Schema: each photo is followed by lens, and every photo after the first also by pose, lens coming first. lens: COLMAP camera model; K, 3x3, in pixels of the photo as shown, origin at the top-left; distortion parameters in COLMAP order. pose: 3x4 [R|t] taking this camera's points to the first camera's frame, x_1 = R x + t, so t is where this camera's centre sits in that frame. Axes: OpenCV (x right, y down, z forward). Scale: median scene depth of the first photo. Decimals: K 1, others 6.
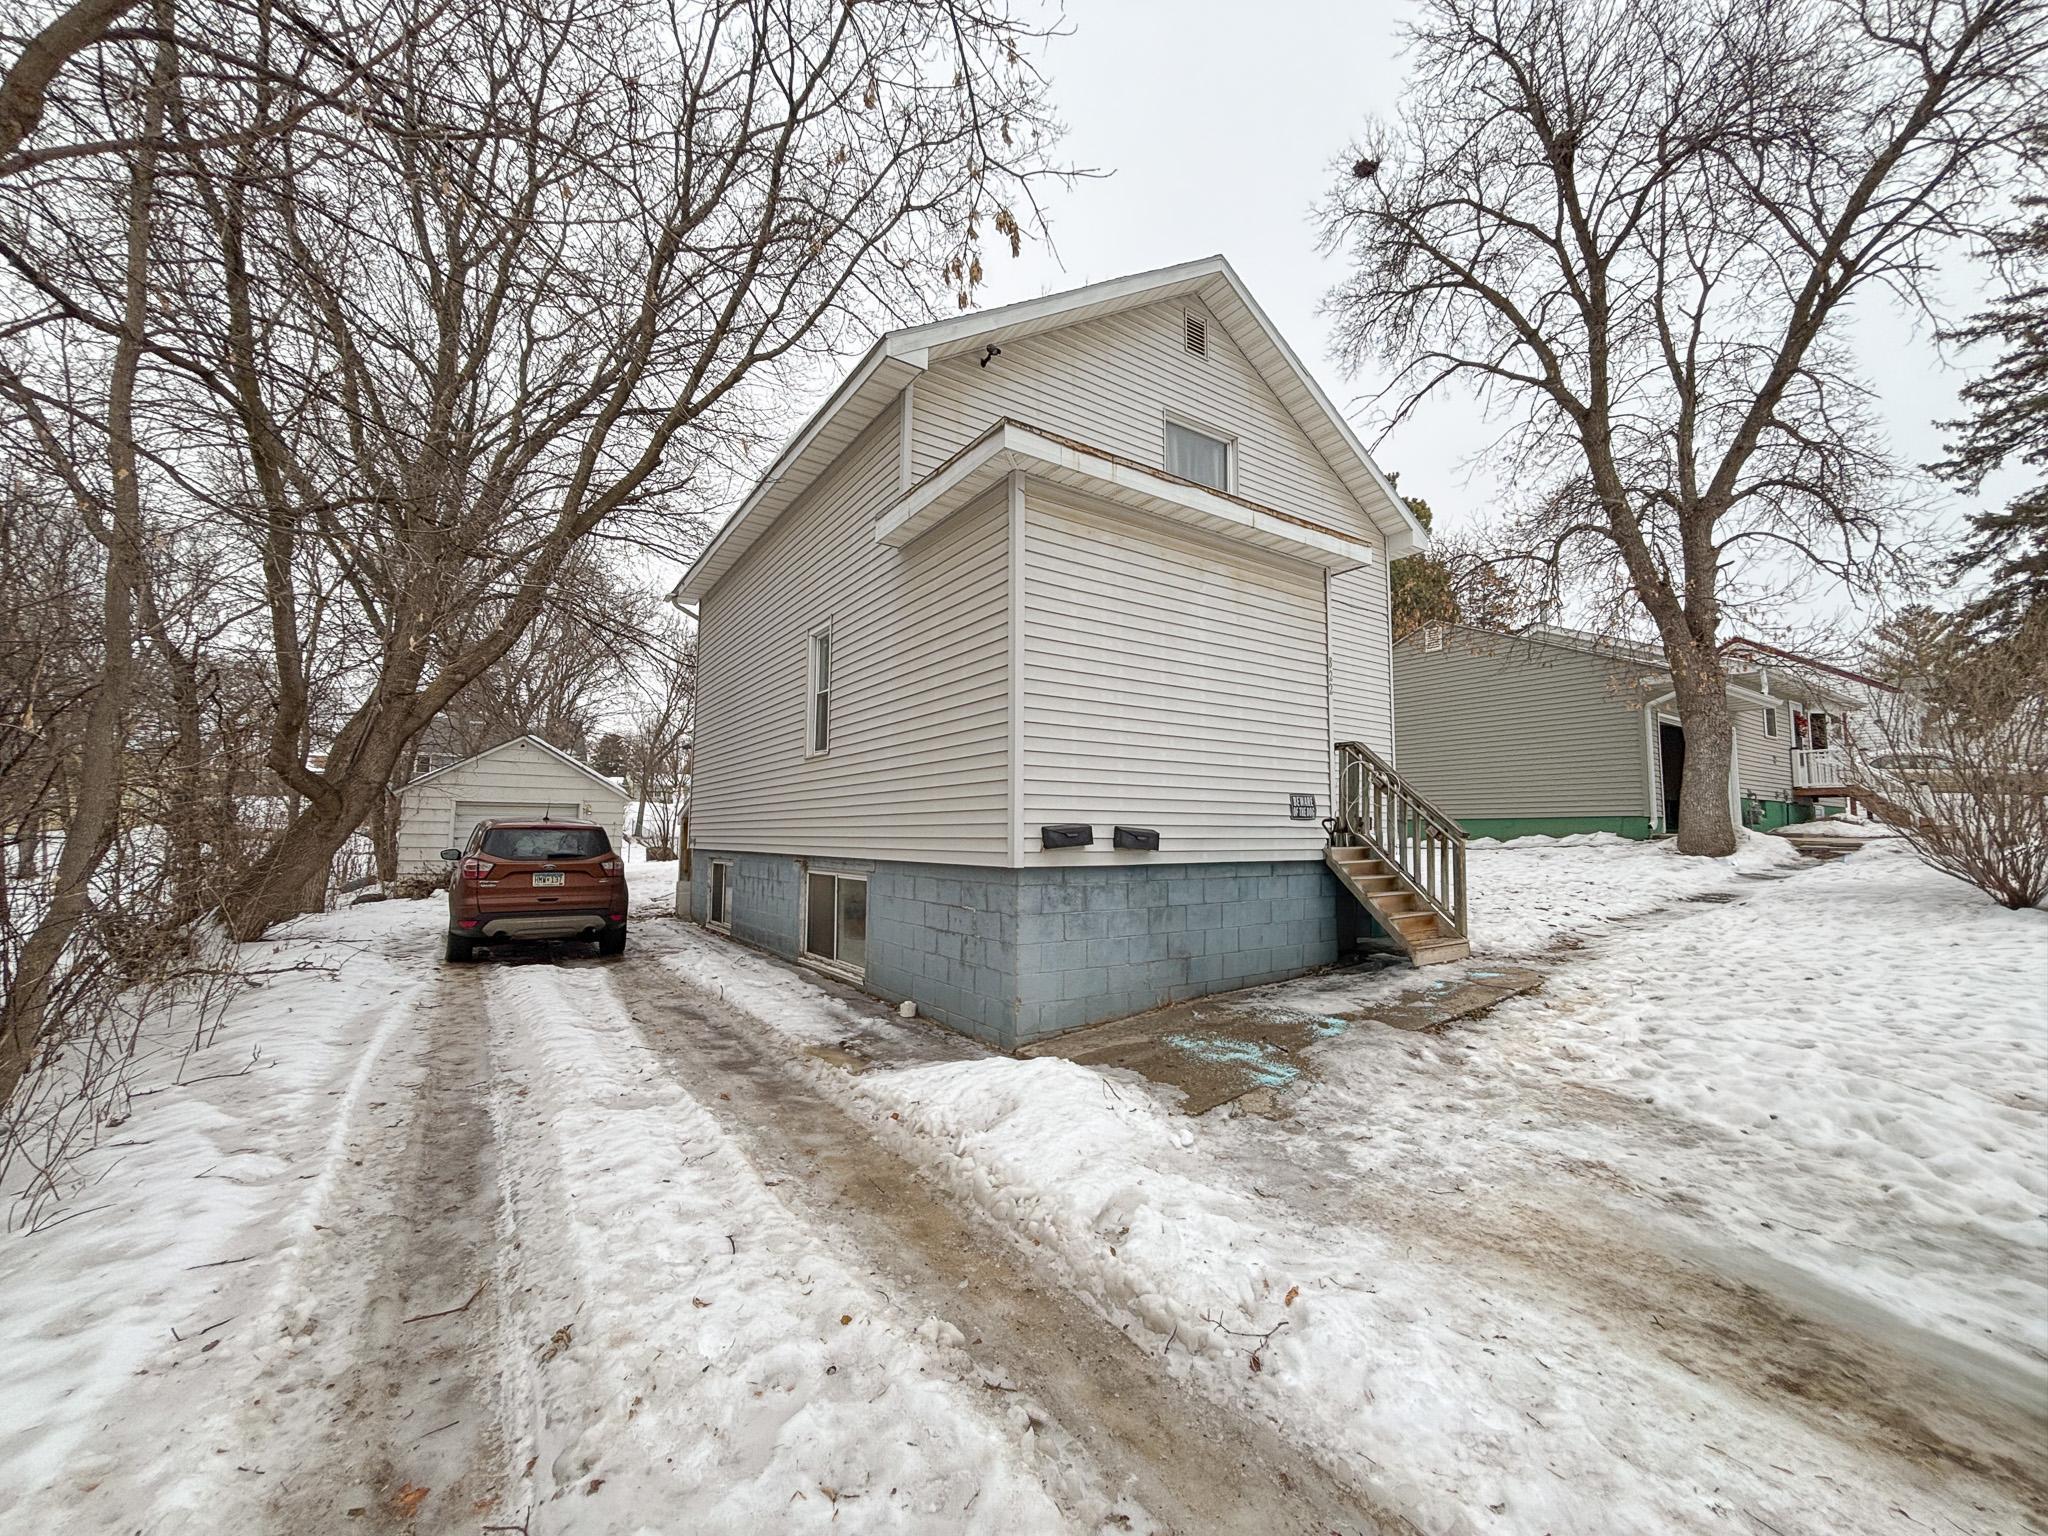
lens RADIAL K [[823.5, 0, 1024.0], [0, 823.5, 777.6], [0, 0, 1]] dist [0.008520, 0.000051]
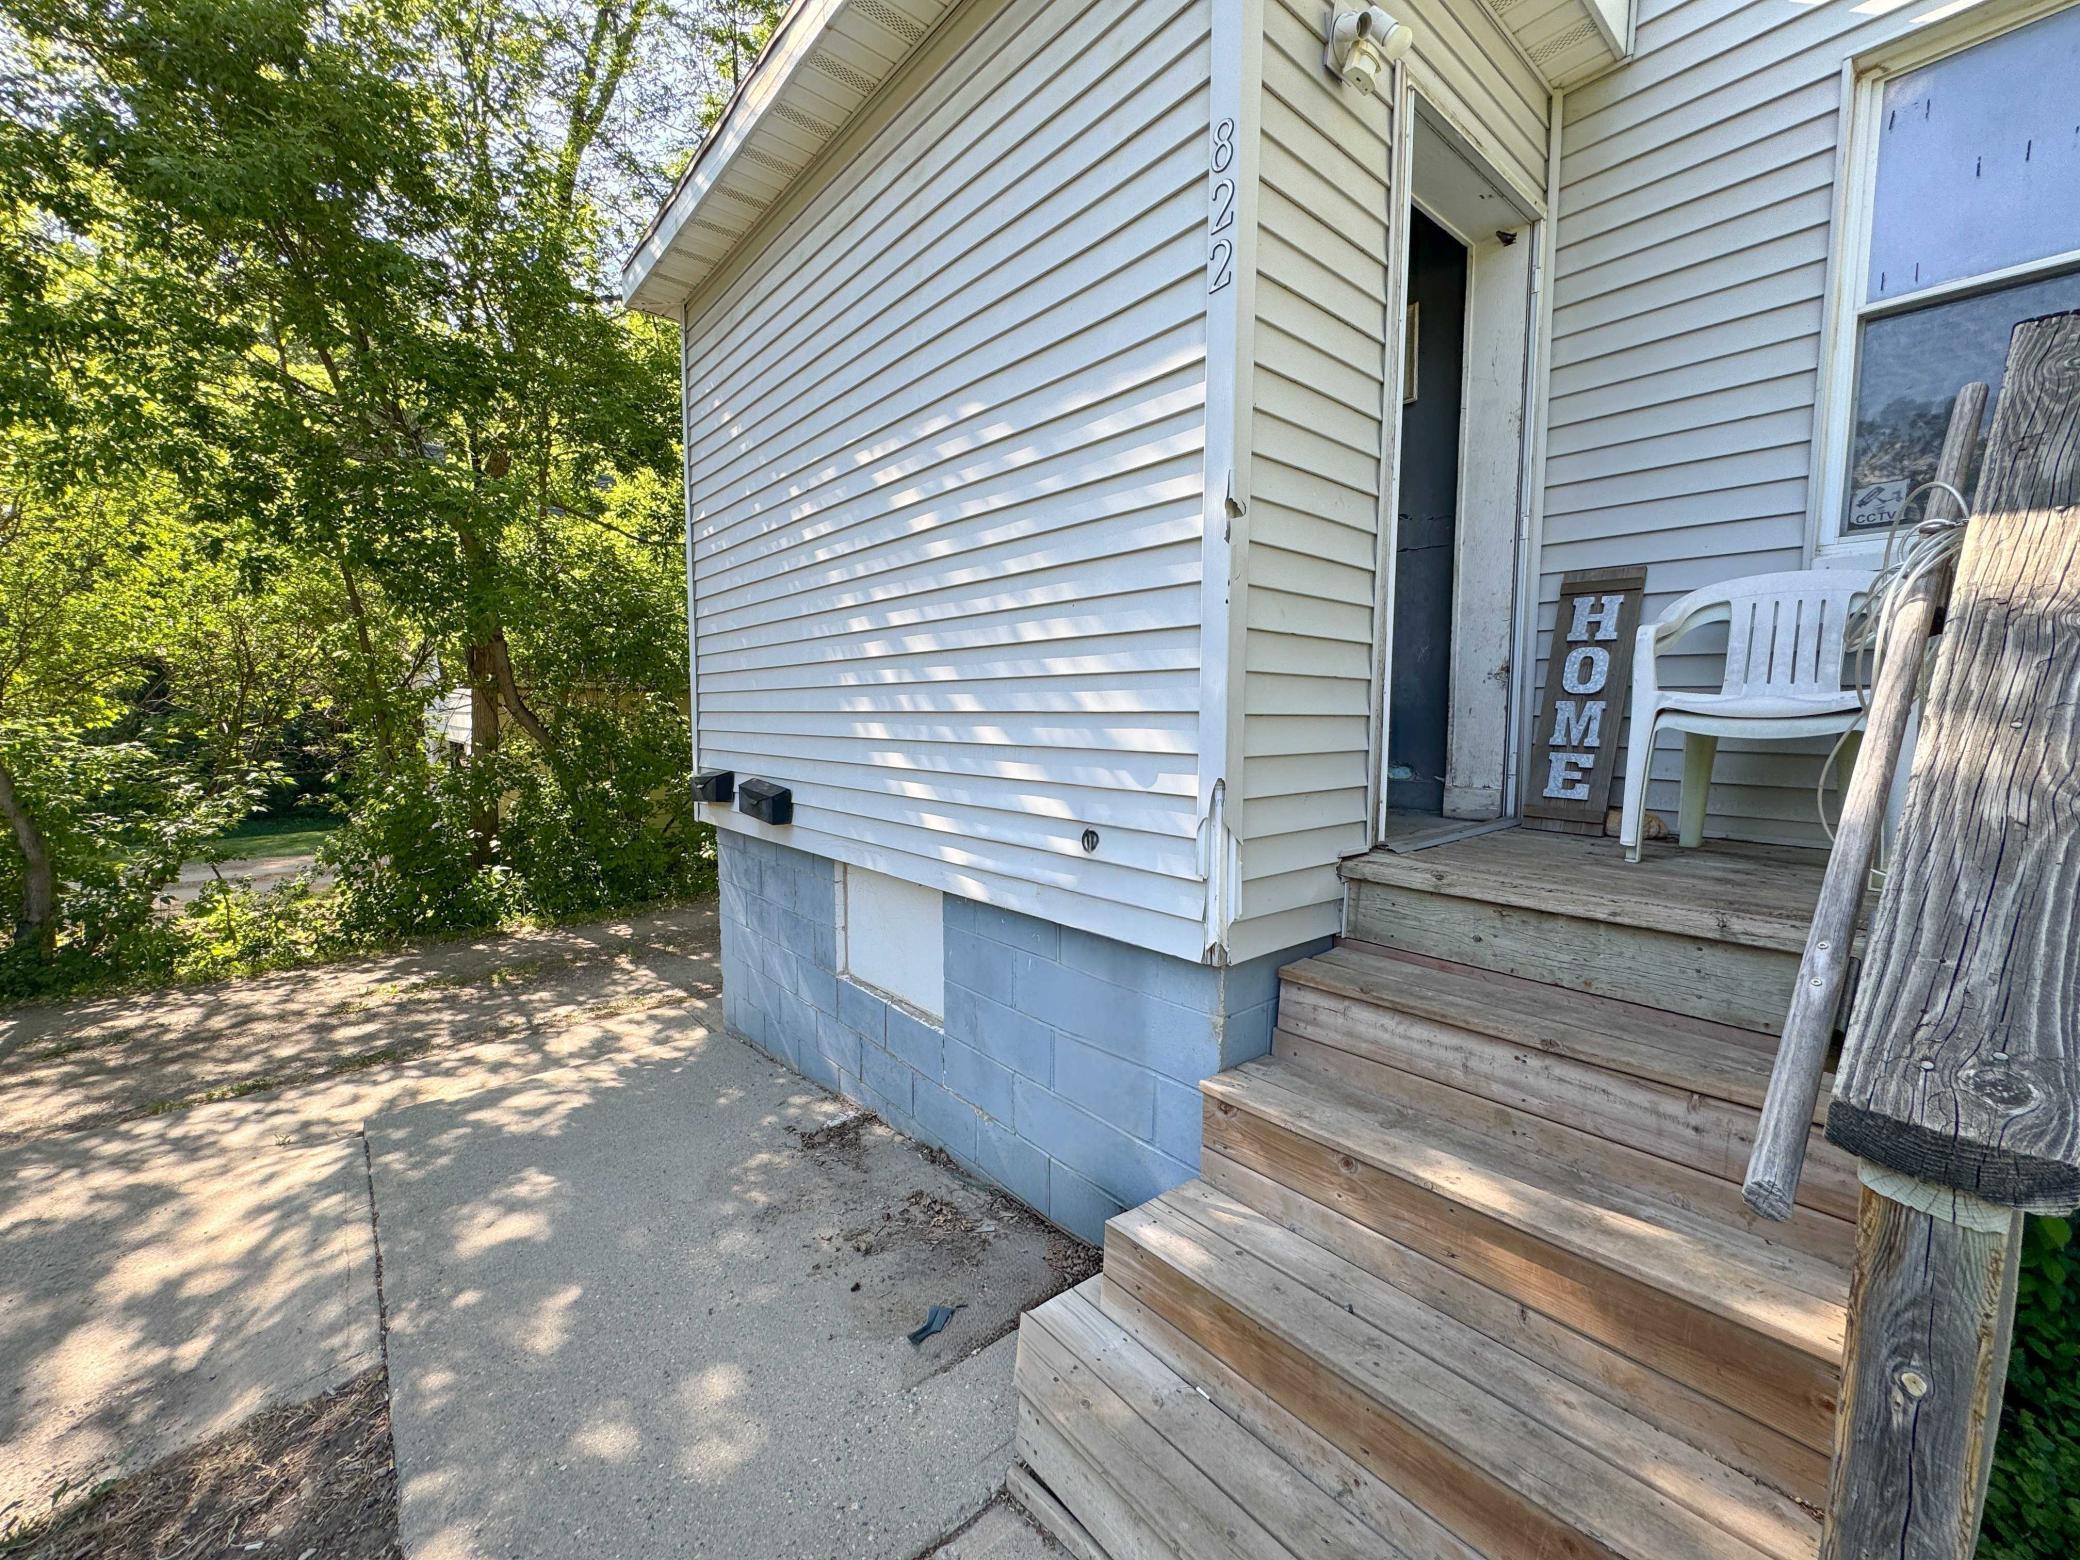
lens RADIAL K [[836.4, 0, 1046.5], [0, 836.4, 773.0], [0, 0, 1]] dist [0.008520, 0.000051]
pose [[0.113607, 0.069010, -0.991126, 0.680755], [0.068312, 0.994681, 0.077088, 0.017593], [0.991175, -0.076463, 0.108289, 1.007141]]
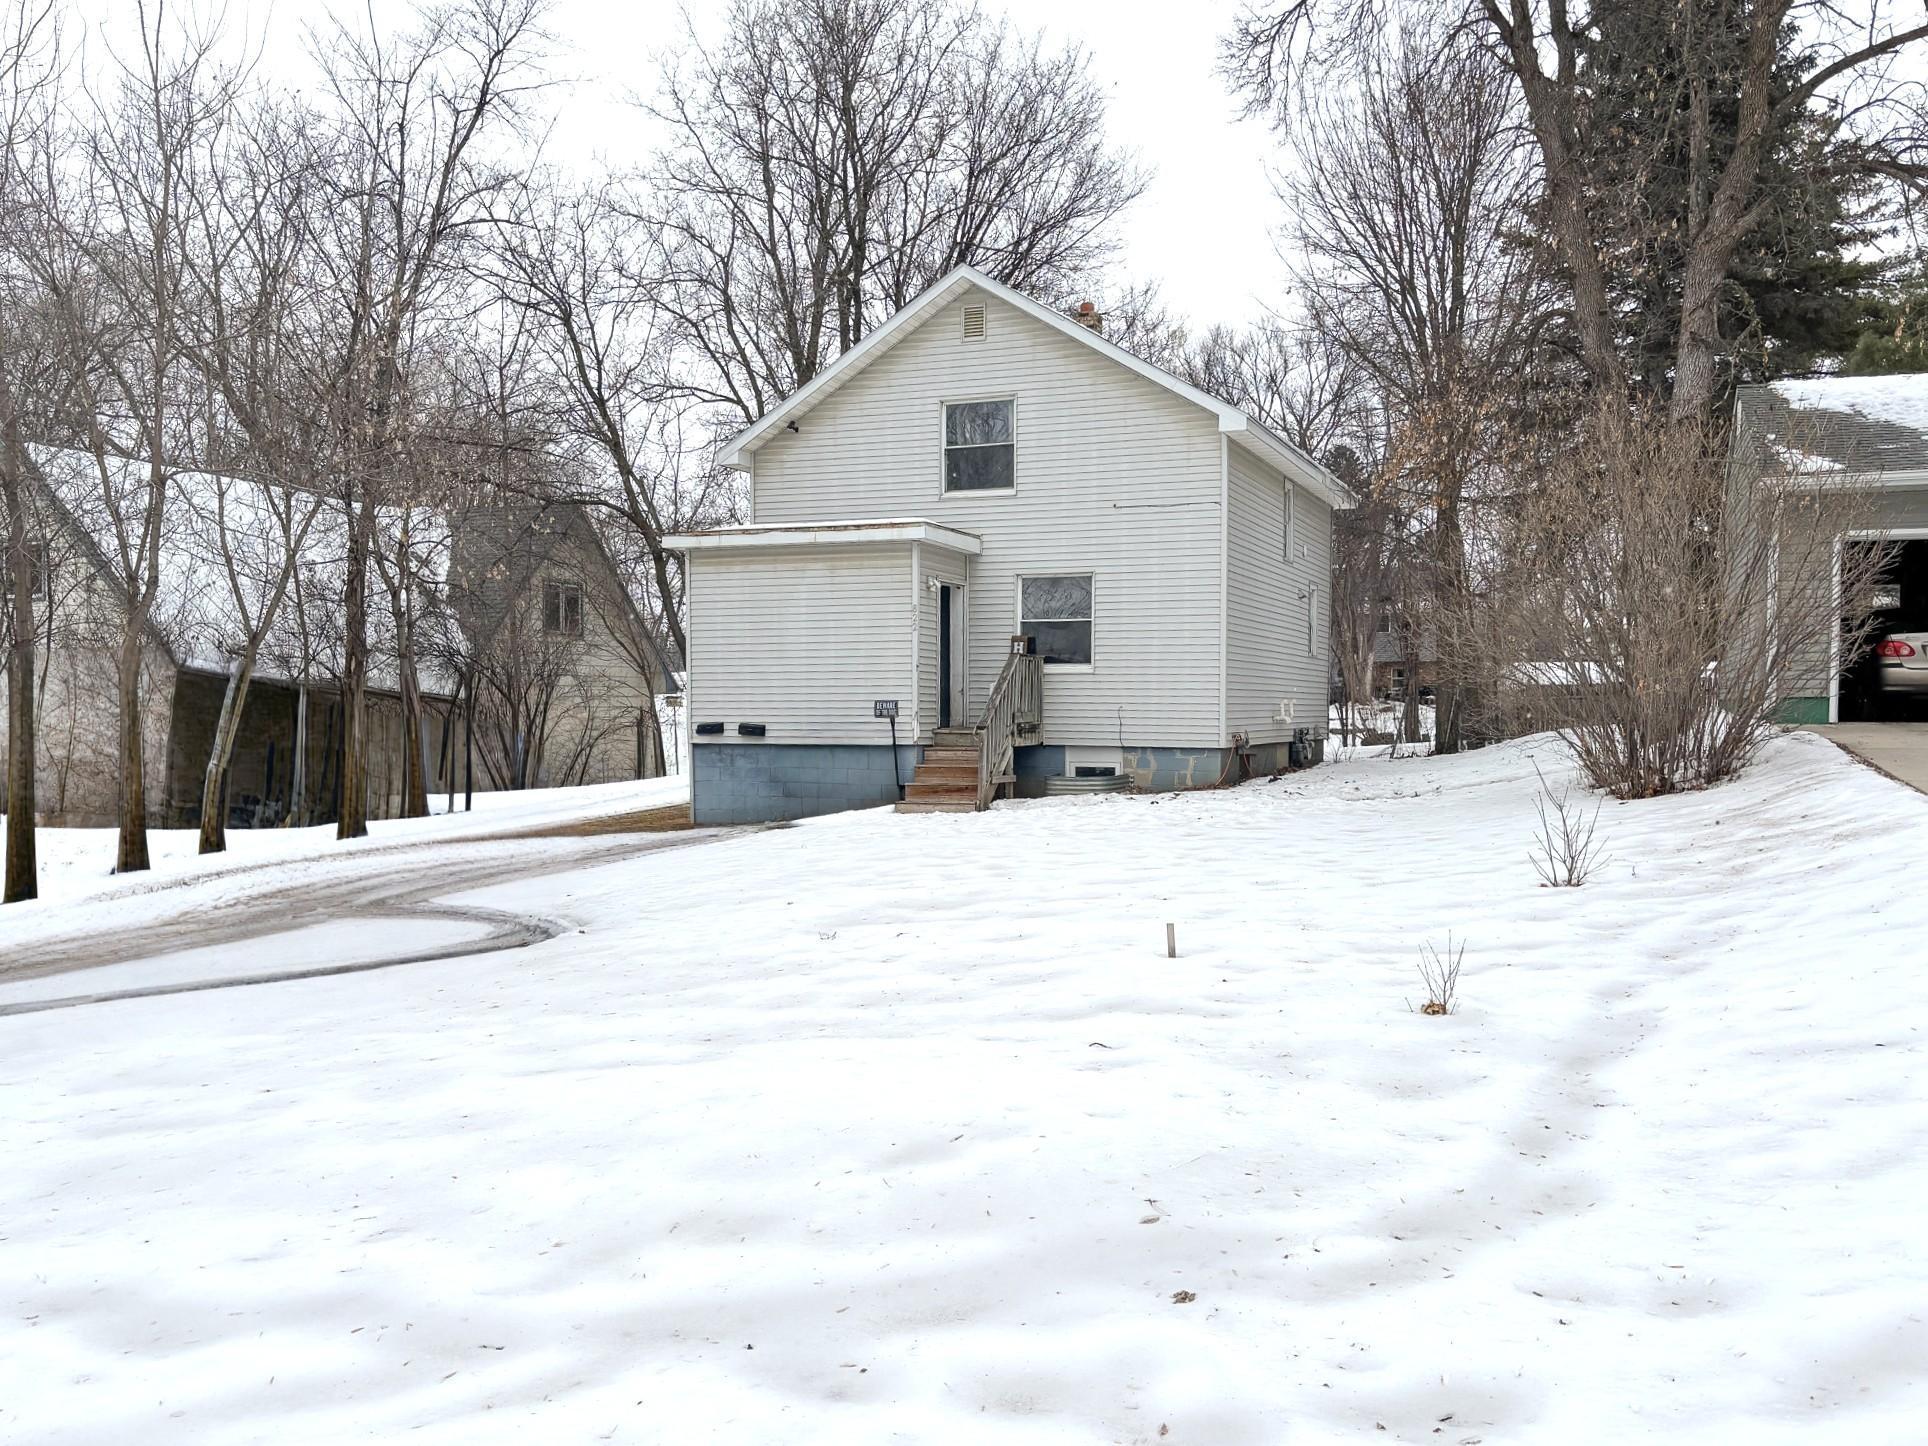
lens RADIAL K [[1589.4, 0, 948.7], [0, 1589.4, 752.5], [0, 0, 1]] dist [0.060816, -0.004755]
pose [[0.544746, 0.017944, -0.838409, 3.026210], [0.063061, 0.996064, 0.062292, -0.063413], [0.836226, -0.086804, 0.541470, -0.525625]]
